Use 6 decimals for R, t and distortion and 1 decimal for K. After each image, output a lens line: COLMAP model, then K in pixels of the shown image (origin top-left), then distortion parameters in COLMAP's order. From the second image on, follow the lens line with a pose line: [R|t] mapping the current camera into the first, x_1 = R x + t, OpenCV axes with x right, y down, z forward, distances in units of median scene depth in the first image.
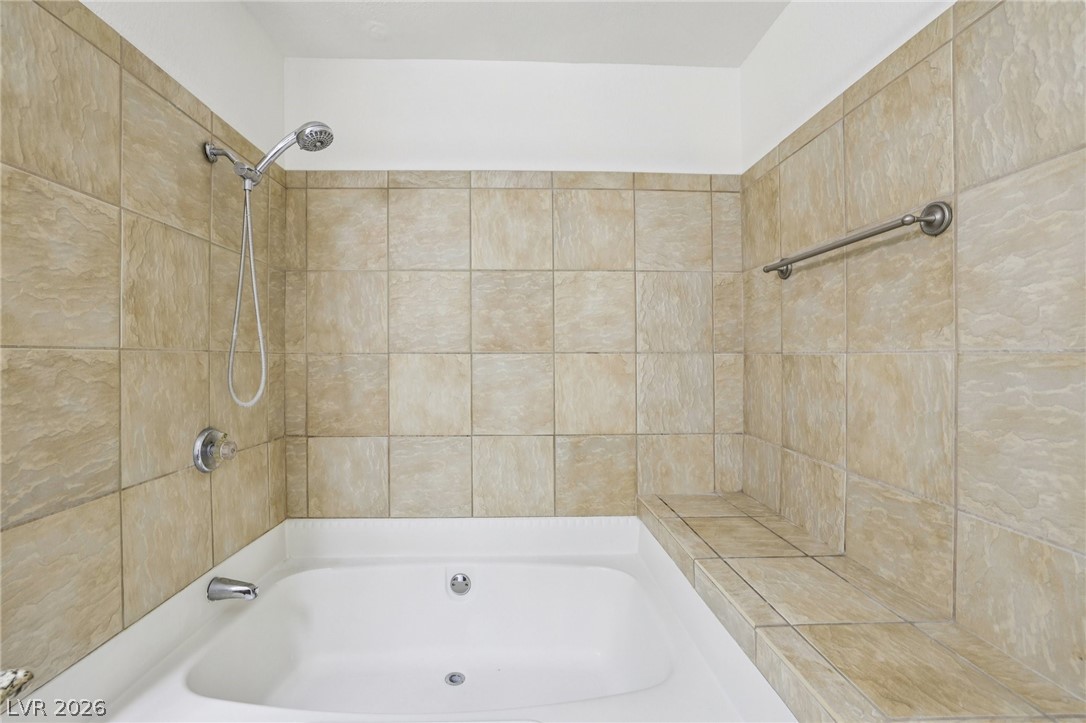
lens RADIAL K [[469.0, 0, 540.6], [0, 469.0, 355.6], [0, 0, 1]] dist [-0.038074, 0.013394]
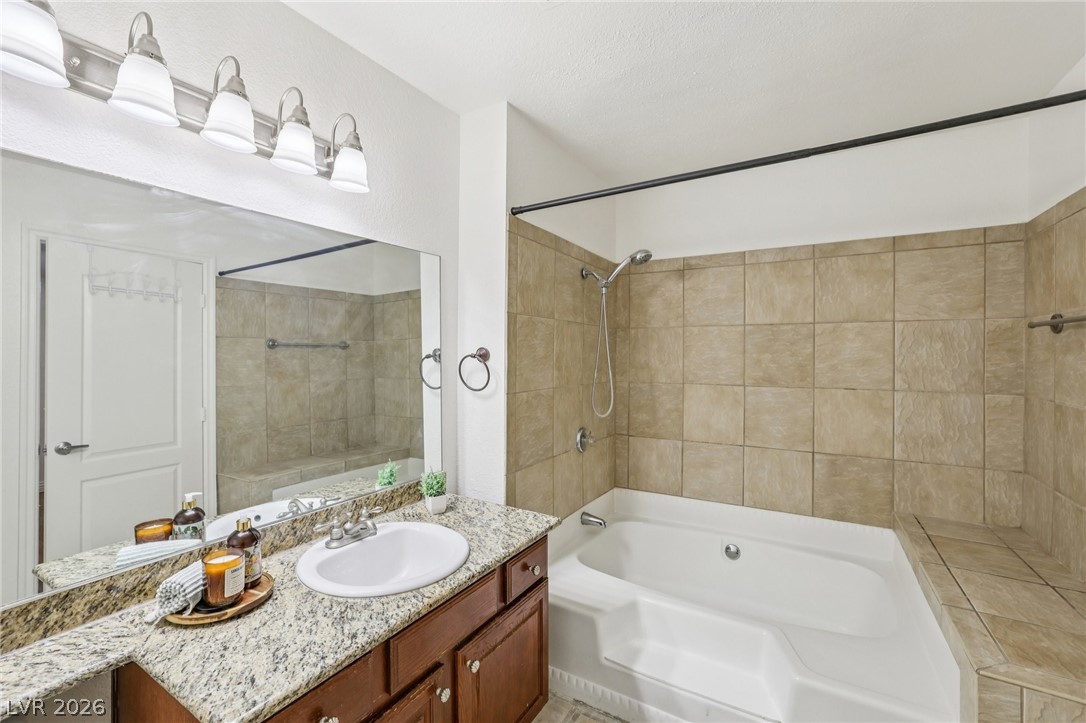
lens RADIAL K [[469.0, 0, 534.1], [0, 469.0, 369.8], [0, 0, 1]] dist [-0.038074, 0.013394]
pose [[0.826769, 0.019431, -0.562205, 0.107039], [0.002766, 0.999251, 0.038604, -0.106841], [0.562534, -0.033472, 0.826096, -0.461281]]
